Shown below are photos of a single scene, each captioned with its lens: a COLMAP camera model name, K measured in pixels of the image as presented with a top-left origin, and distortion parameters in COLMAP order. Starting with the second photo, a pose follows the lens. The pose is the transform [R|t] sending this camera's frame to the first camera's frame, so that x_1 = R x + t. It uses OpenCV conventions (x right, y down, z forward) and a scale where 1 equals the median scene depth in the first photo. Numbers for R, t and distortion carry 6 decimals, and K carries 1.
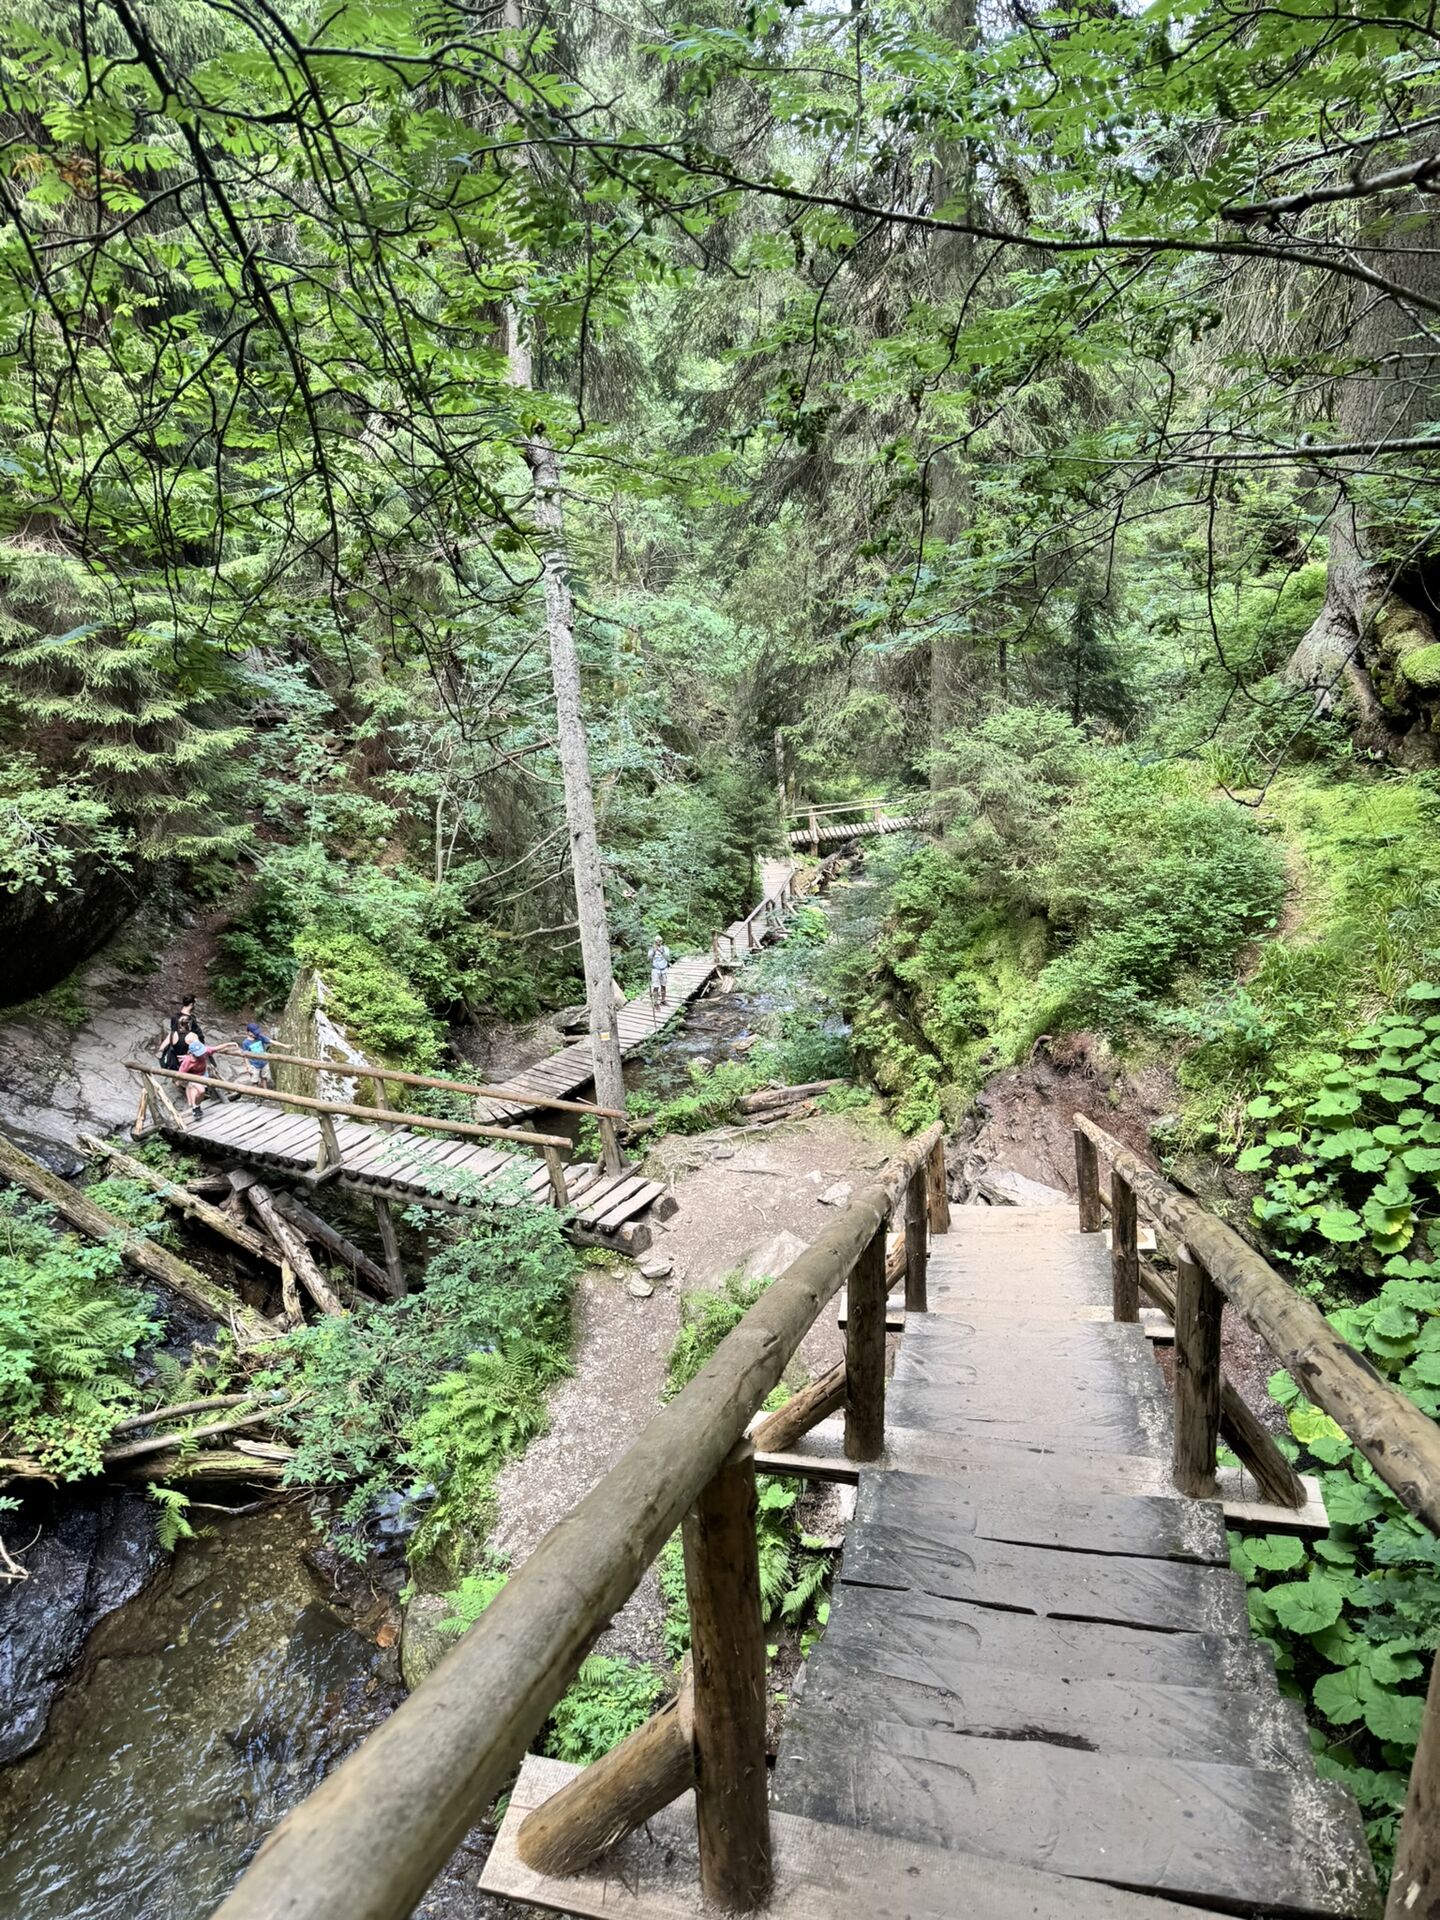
lens RADIAL K [[1343.7, 0, 729.3], [0, 1343.7, 960.7], [0, 0, 1]] dist [0.003998, -0.000527]
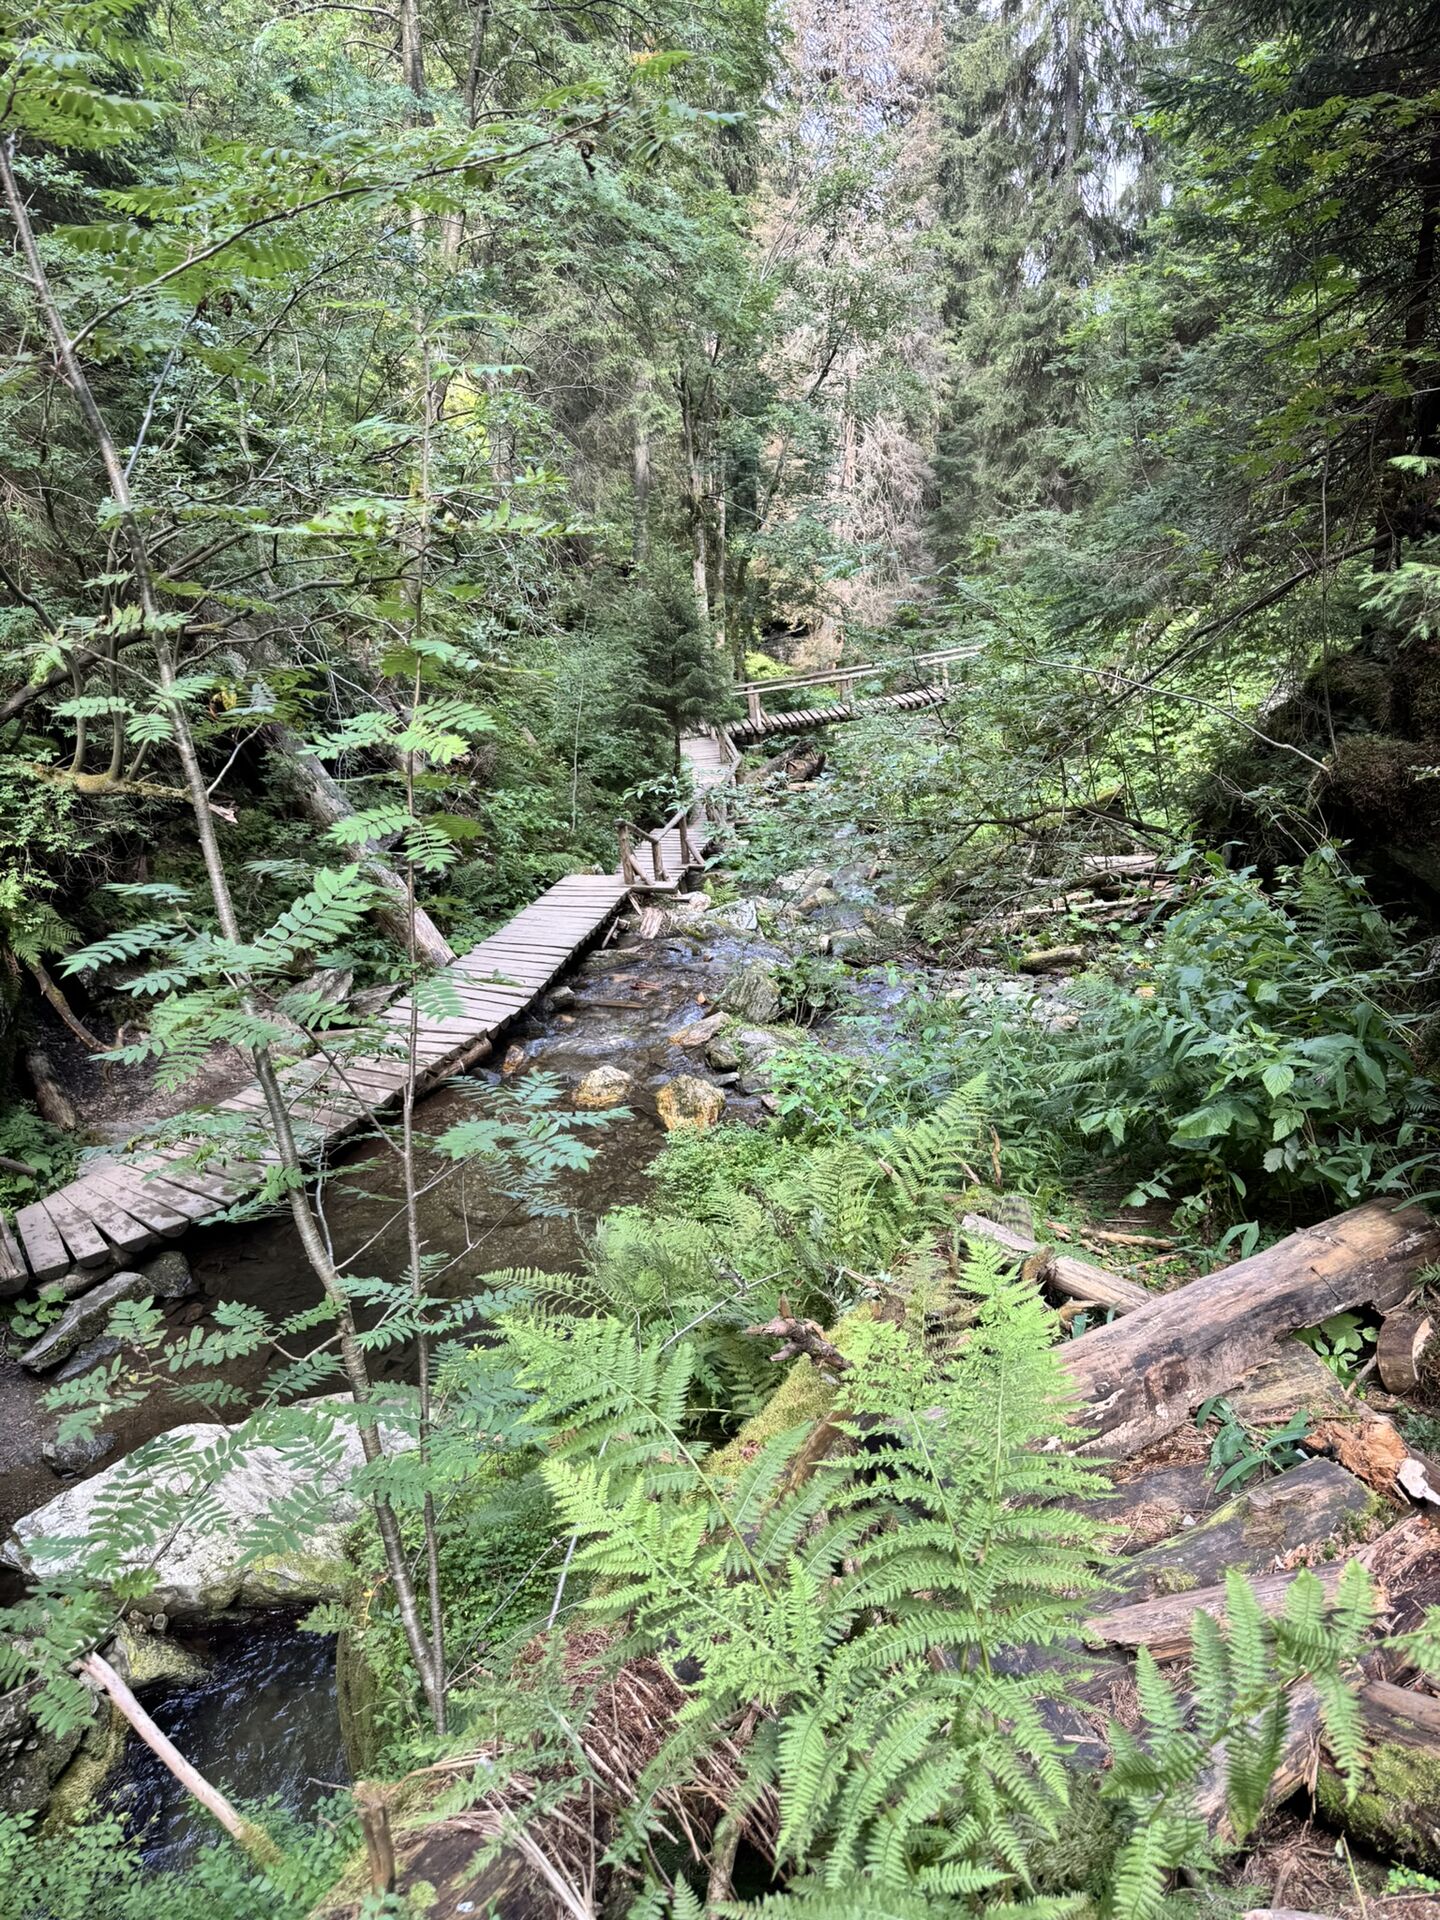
lens RADIAL K [[1346.0, 0, 711.1], [0, 1346.0, 959.5], [0, 0, 1]] dist [0.003467, 0.000980]
pose [[0.997292, -0.025052, 0.069141, -0.030350], [0.024418, 0.999652, 0.009997, 0.055054], [-0.069367, -0.008282, 0.997557, 0.947749]]
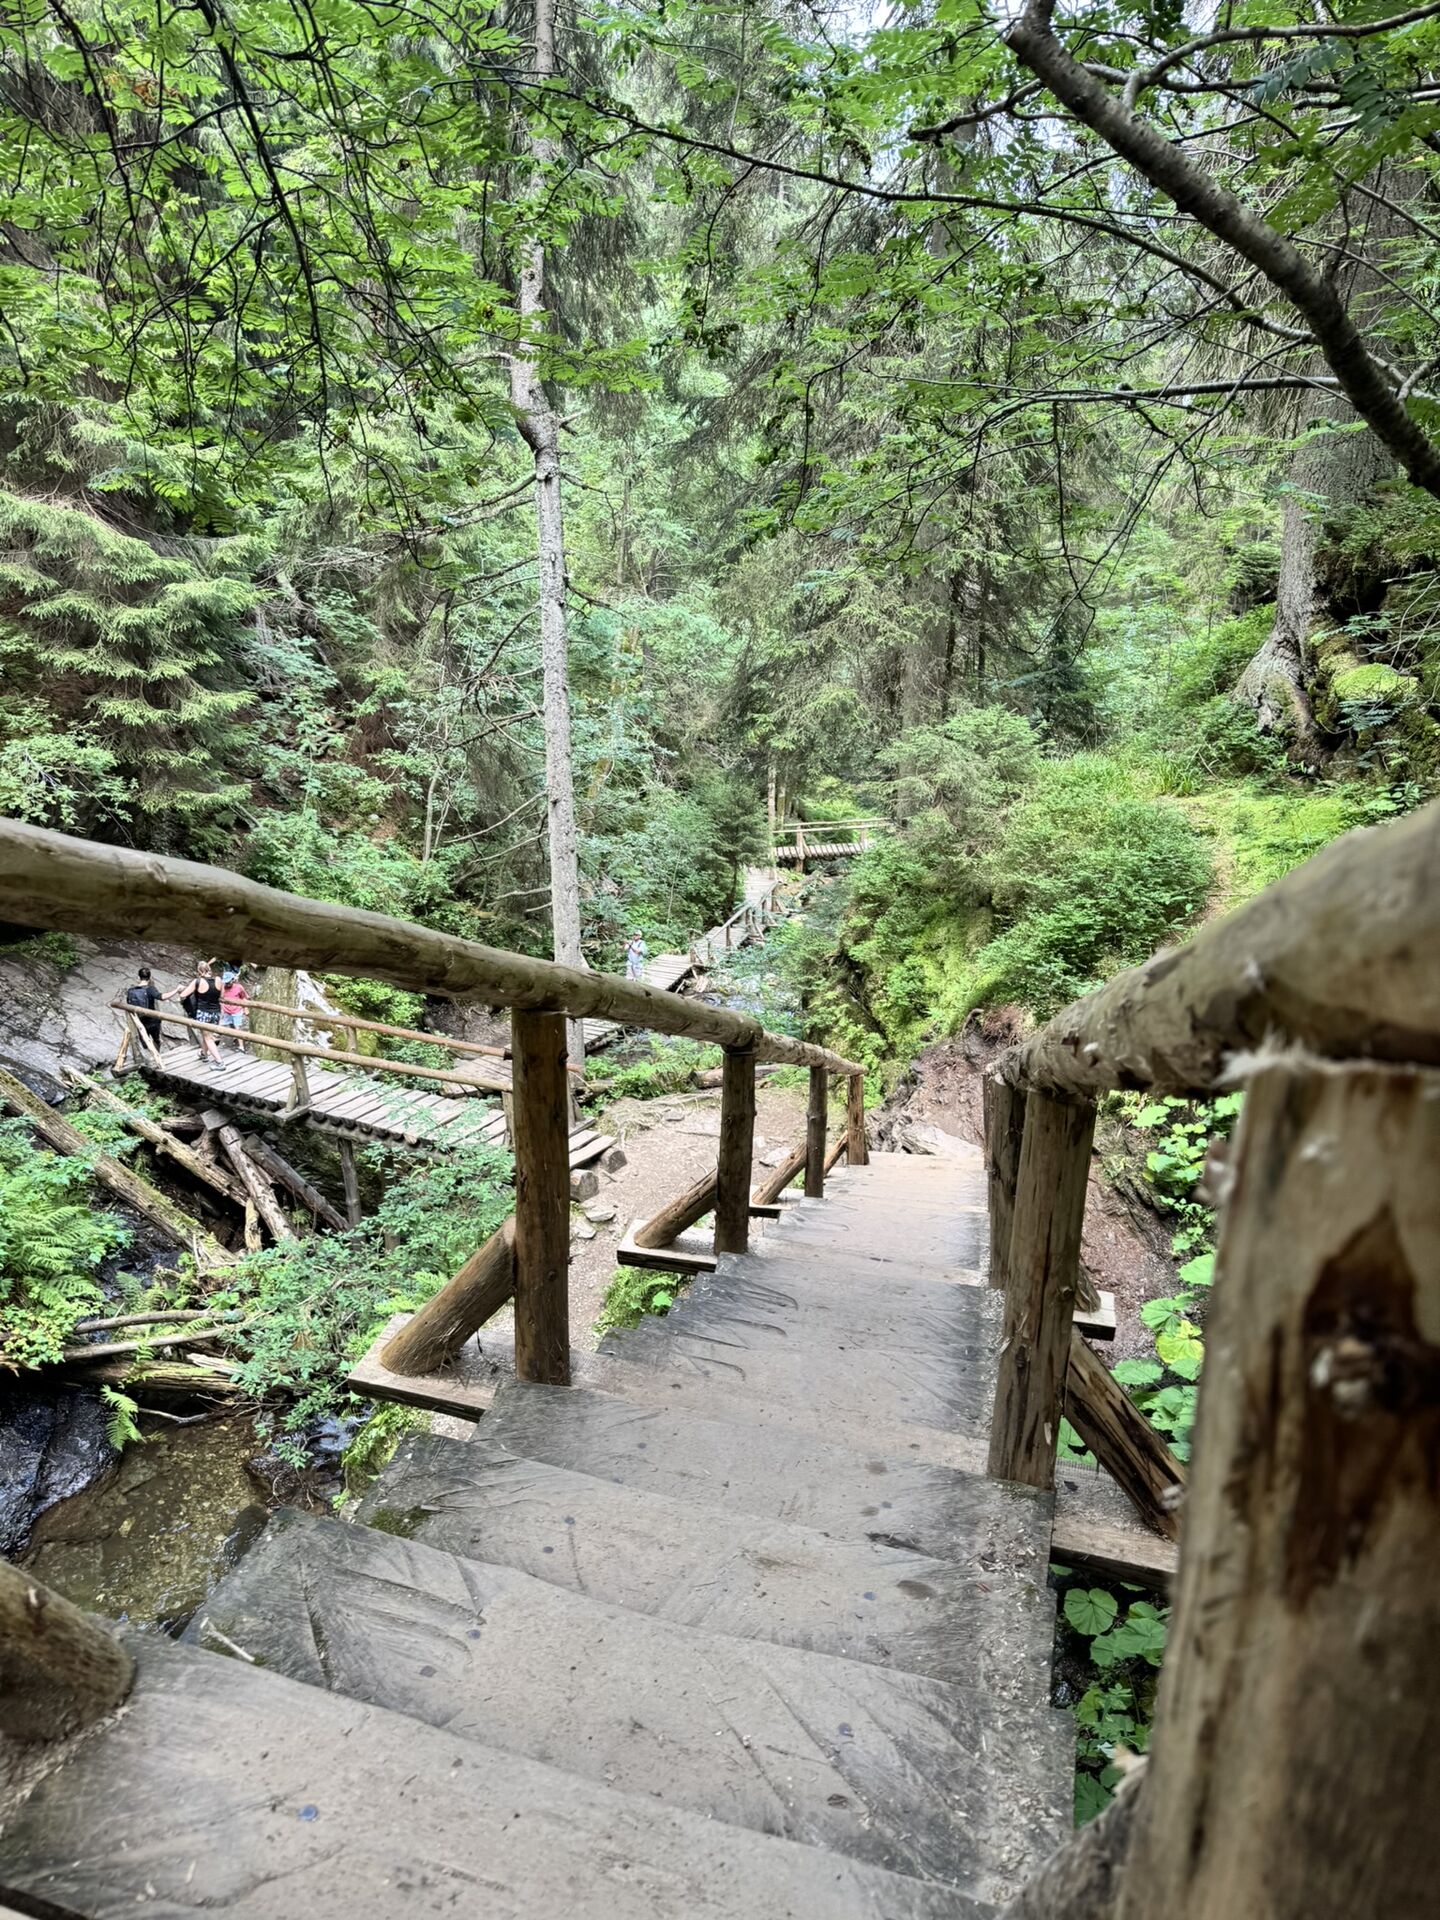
lens RADIAL K [[1346.0, 0, 711.1], [0, 1346.0, 959.5], [0, 0, 1]] dist [0.003467, 0.000980]
pose [[0.997718, 0.067246, -0.005991, 0.021732], [-0.067358, 0.997508, -0.020984, 0.040532], [0.004565, 0.021339, 0.999762, -0.048912]]
